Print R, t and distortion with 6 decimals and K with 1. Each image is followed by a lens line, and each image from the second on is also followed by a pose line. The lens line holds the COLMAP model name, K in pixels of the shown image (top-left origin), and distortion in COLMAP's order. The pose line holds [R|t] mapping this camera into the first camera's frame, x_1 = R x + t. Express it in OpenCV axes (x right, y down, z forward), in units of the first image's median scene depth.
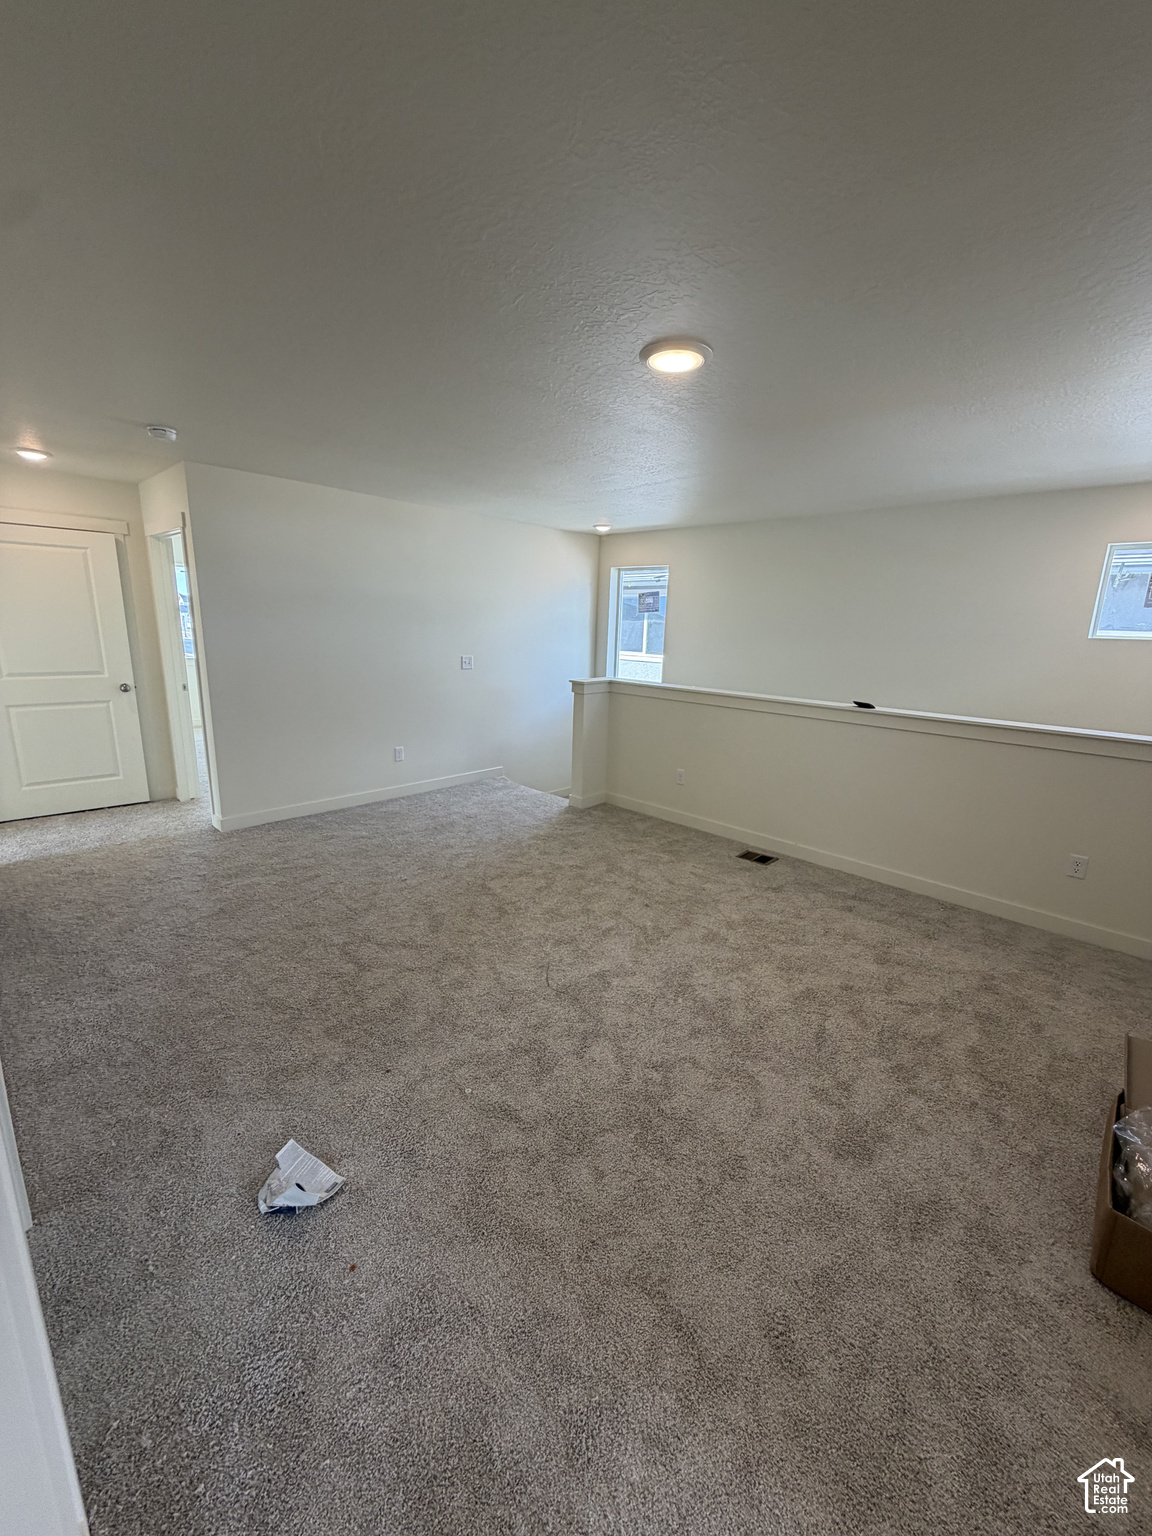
lens RADIAL K [[610.6, 0, 569.8], [0, 610.6, 756.5], [0, 0, 1]] dist [-0.002377, 0.000660]
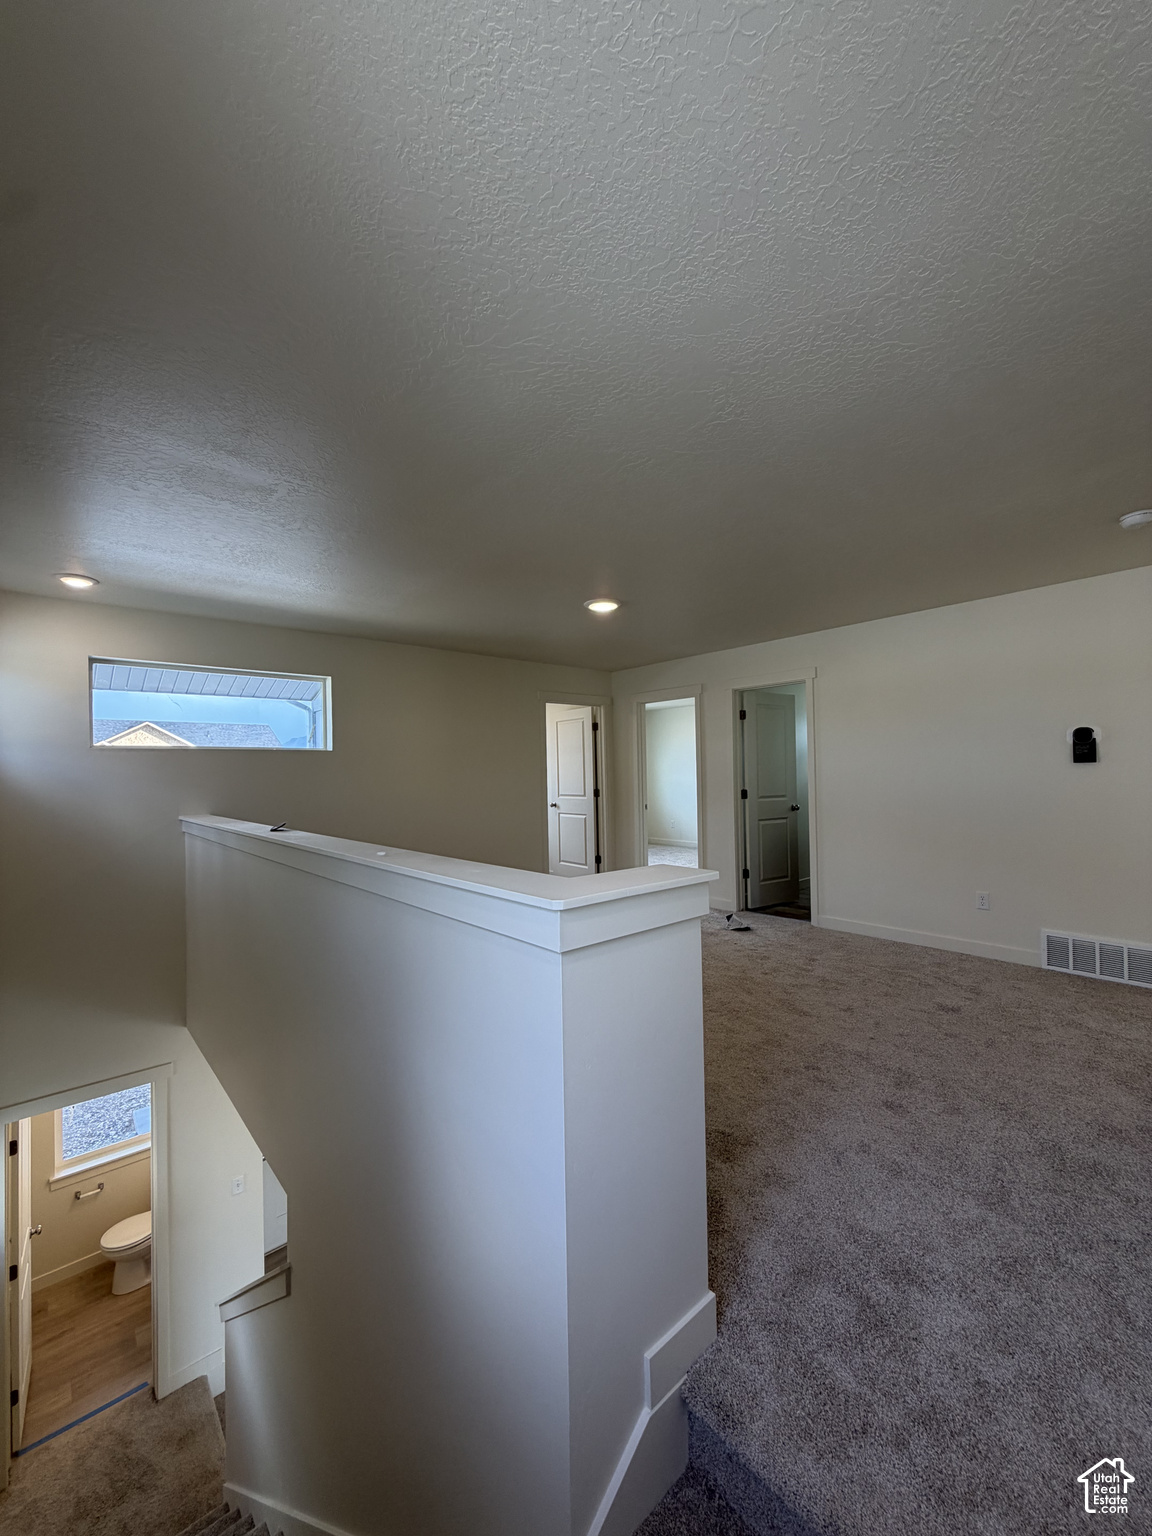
lens RADIAL K [[610.6, 0, 577.4], [0, 610.6, 771.1], [0, 0, 1]] dist [-0.002377, 0.000660]
pose [[-0.995781, -0.006136, 0.091558, 0.044517], [0.013158, 0.977904, 0.208639, -0.338974], [-0.090815, 0.208964, -0.973697, 1.900482]]
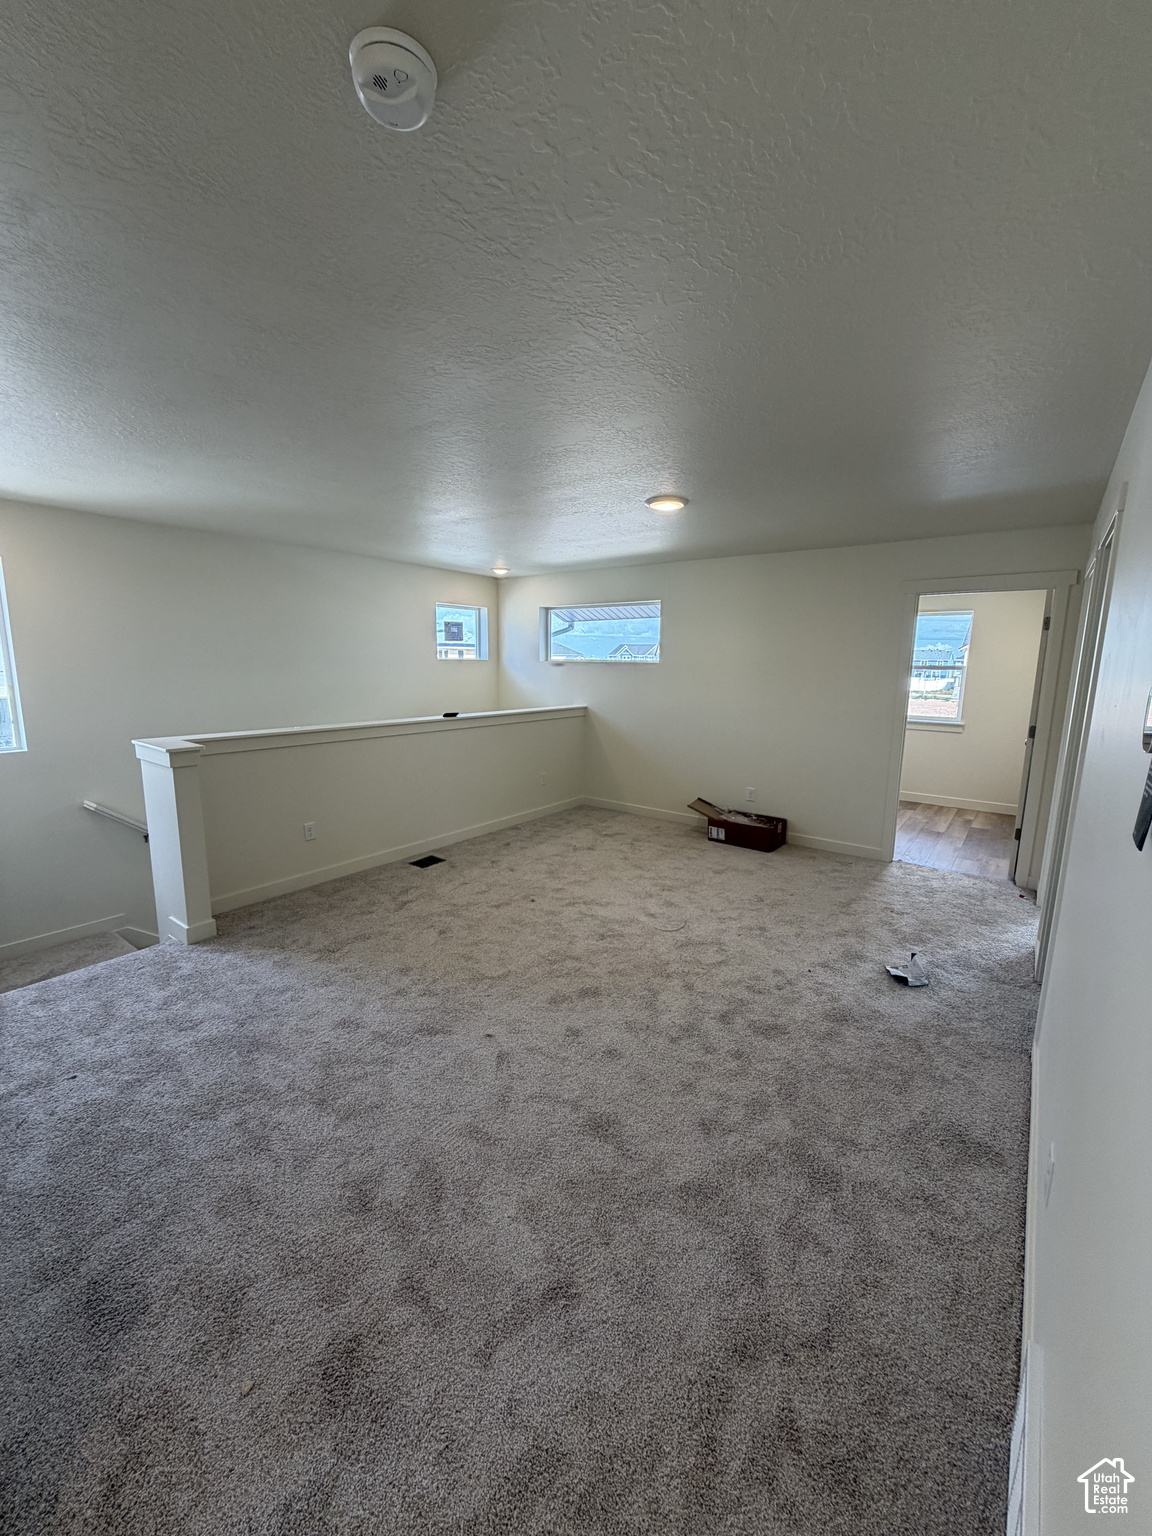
lens RADIAL K [[610.6, 0, 574.4], [0, 610.6, 762.9], [0, 0, 1]] dist [-0.002377, 0.000660]
pose [[-0.109001, -0.197492, 0.974226, -0.985666], [0.199470, 0.955785, 0.216071, -0.248478], [-0.973823, 0.217881, -0.064787, 0.965214]]
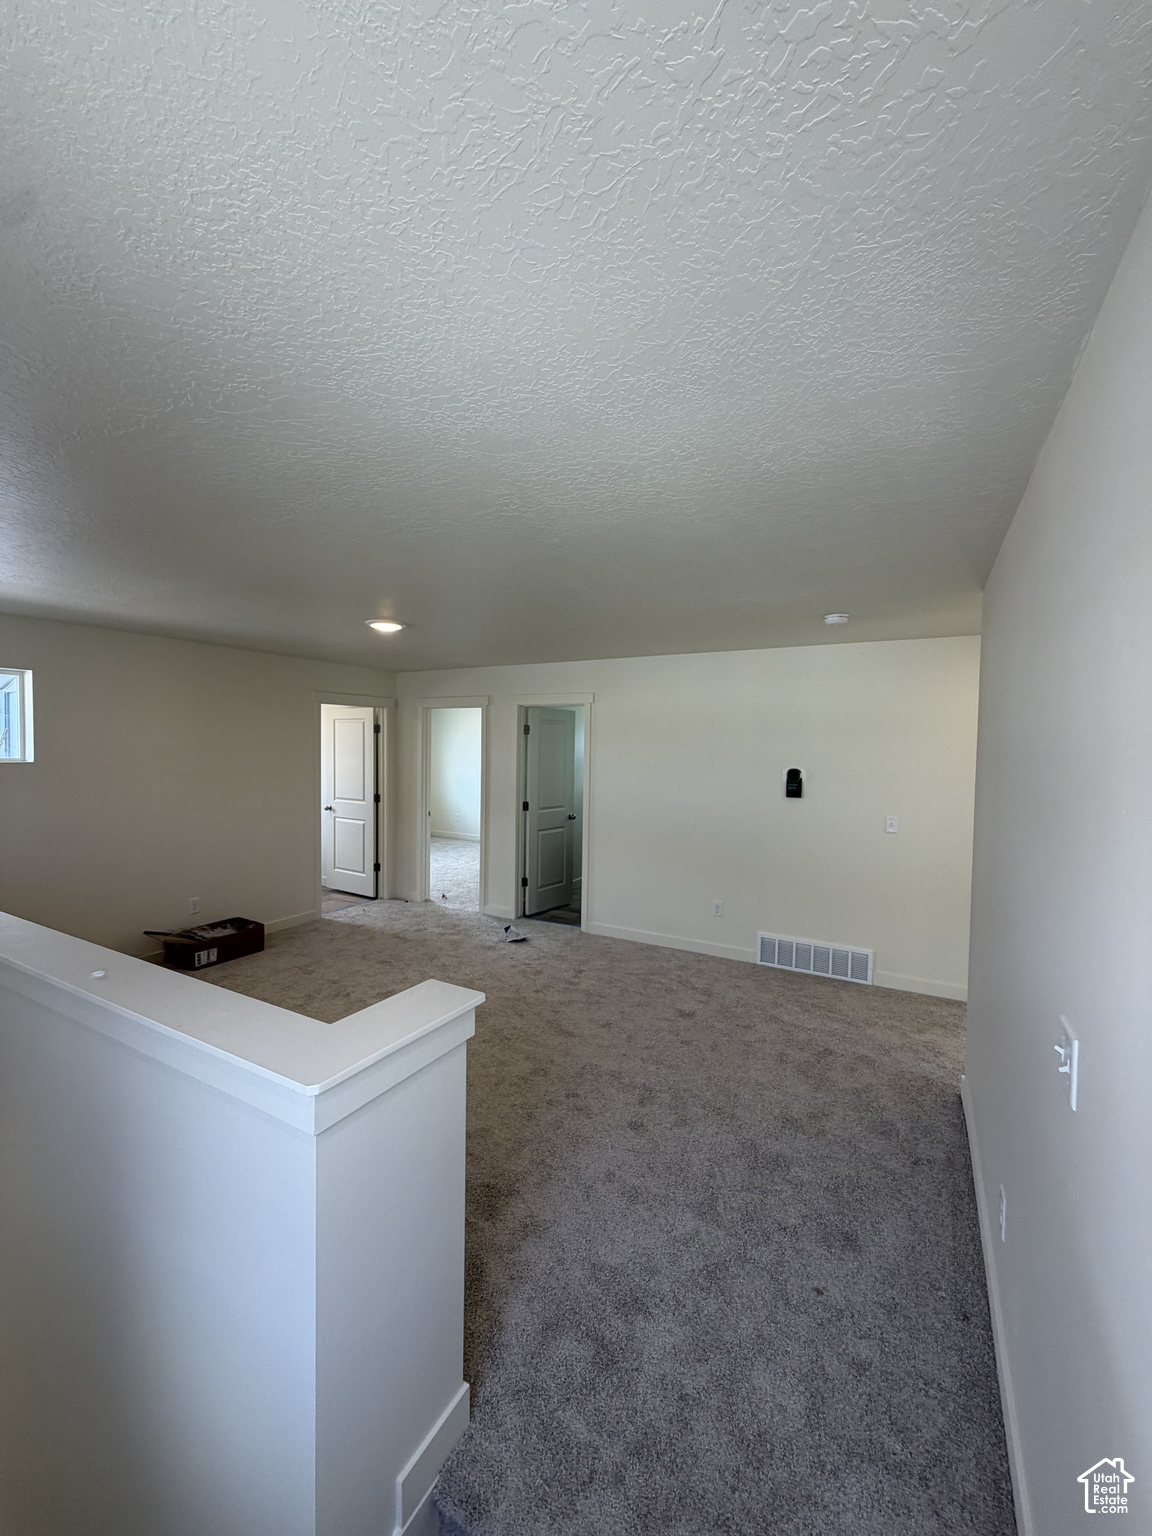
lens RADIAL K [[610.6, 0, 577.2], [0, 610.6, 771.3], [0, 0, 1]] dist [-0.002377, 0.000660]
pose [[-0.967989, -0.032067, -0.248934, 0.035635], [-0.093431, 0.966563, 0.238801, -0.448797], [0.232953, 0.254415, -0.938619, 1.884018]]
